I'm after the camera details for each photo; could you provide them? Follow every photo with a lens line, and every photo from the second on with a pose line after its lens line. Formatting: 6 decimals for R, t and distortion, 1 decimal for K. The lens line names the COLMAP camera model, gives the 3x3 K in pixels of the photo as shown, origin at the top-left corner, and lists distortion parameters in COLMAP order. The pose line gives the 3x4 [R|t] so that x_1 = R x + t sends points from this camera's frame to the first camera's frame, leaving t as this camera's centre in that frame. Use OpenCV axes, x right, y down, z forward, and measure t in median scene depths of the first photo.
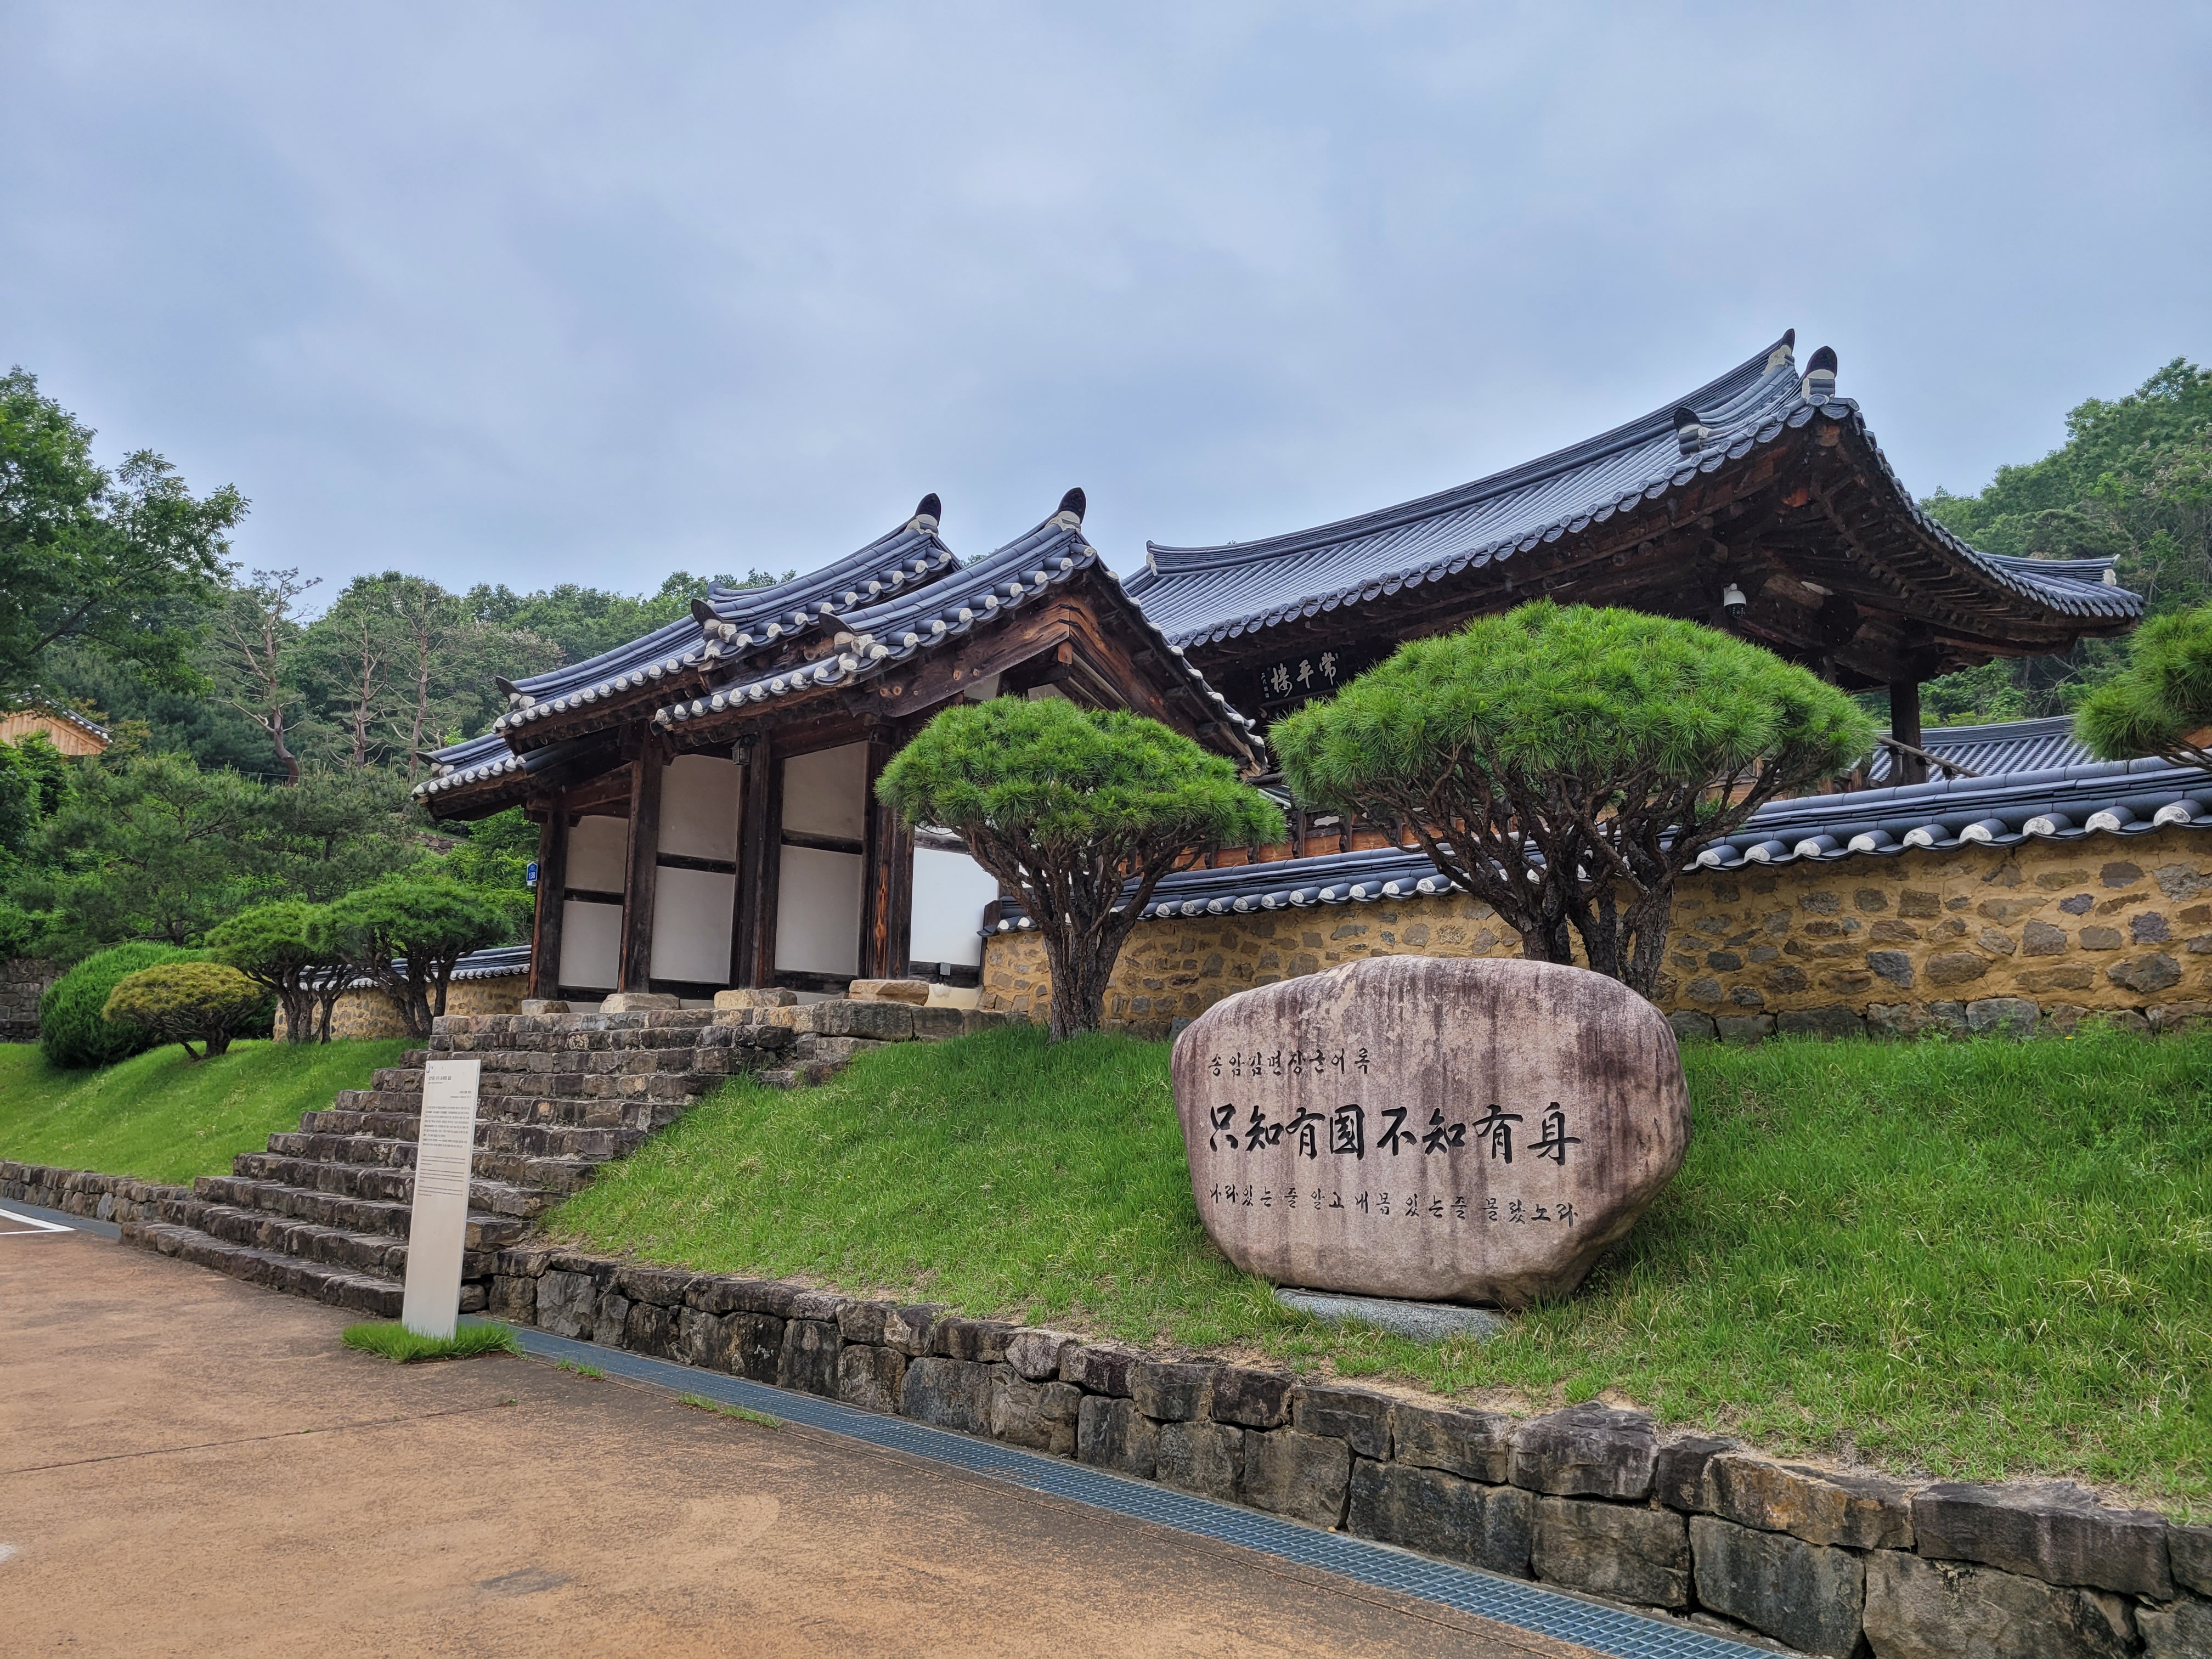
lens RADIAL K [[1649.0, 0, 1106.0], [0, 1649.0, 829.5], [0, 0, 1]] dist [0.041840, 0.000915]
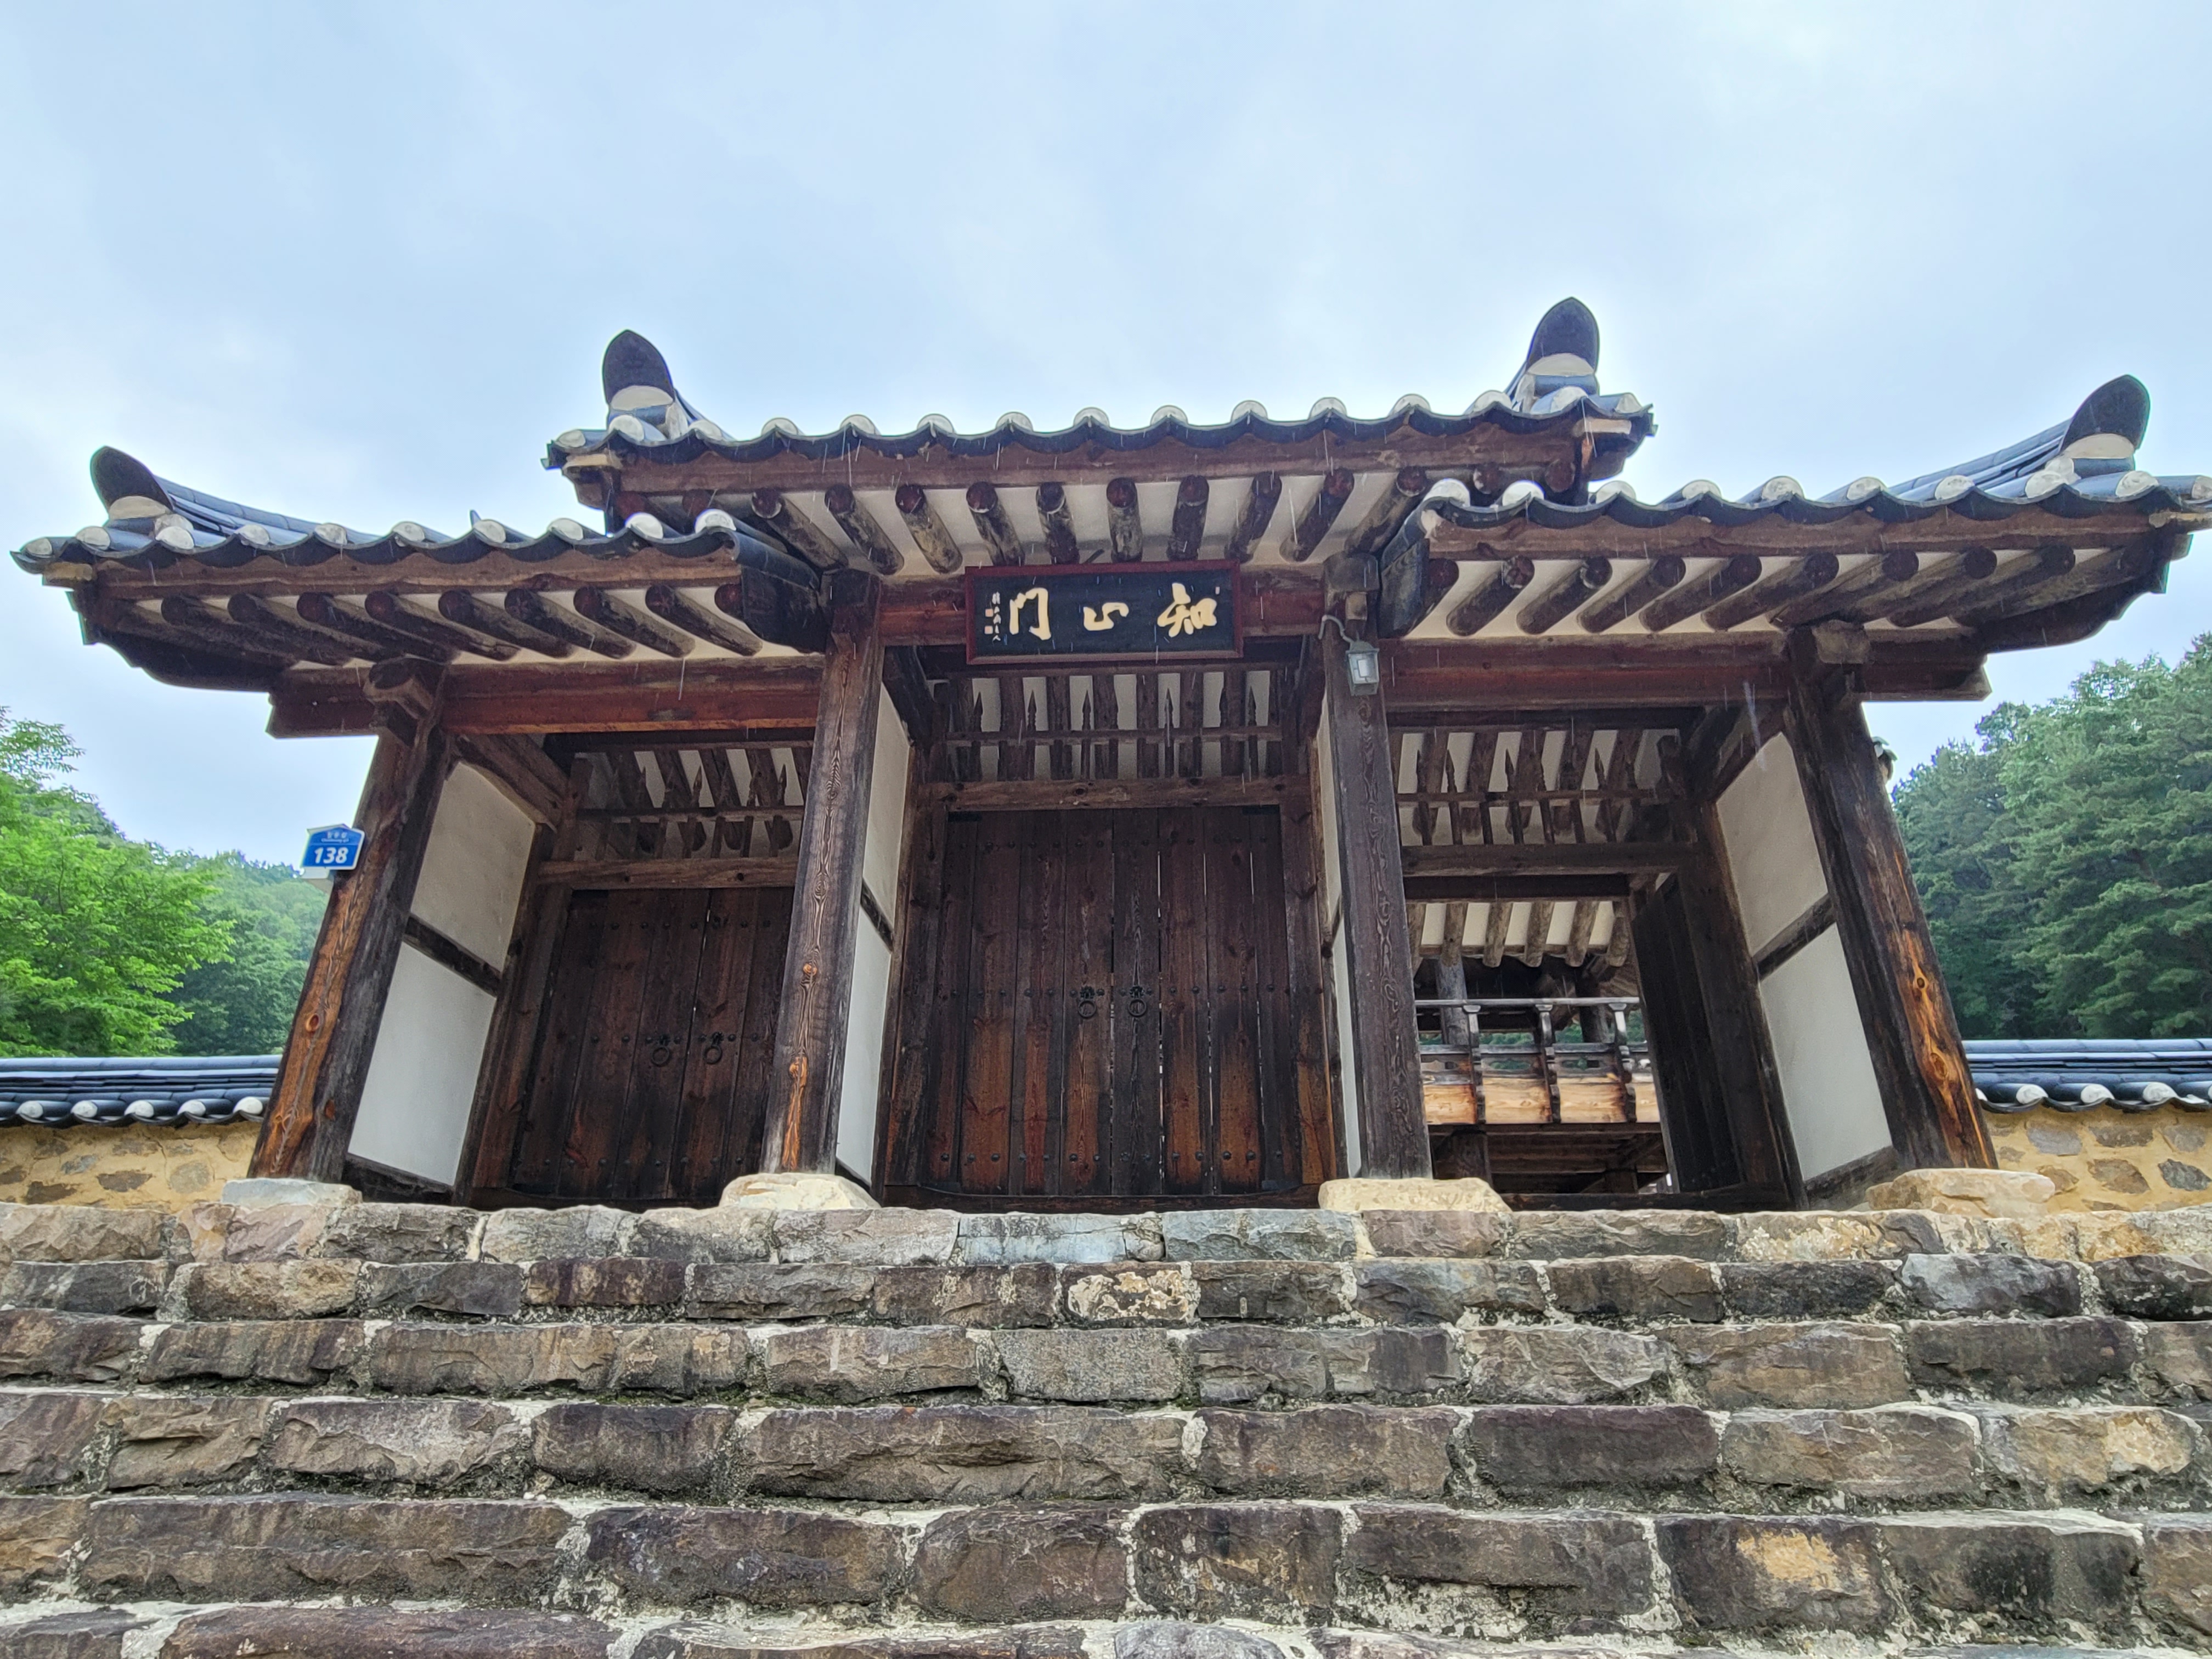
lens RADIAL K [[1251.5, 0, 1106.0], [0, 1251.5, 829.5], [0, 0, 1]] dist [0.000842, 0.000337]
pose [[0.740888, 0.276074, 0.612265, -1.238198], [-0.096273, 0.945852, -0.309993, 0.302900], [-0.664693, 0.170726, 0.727348, 2.079552]]
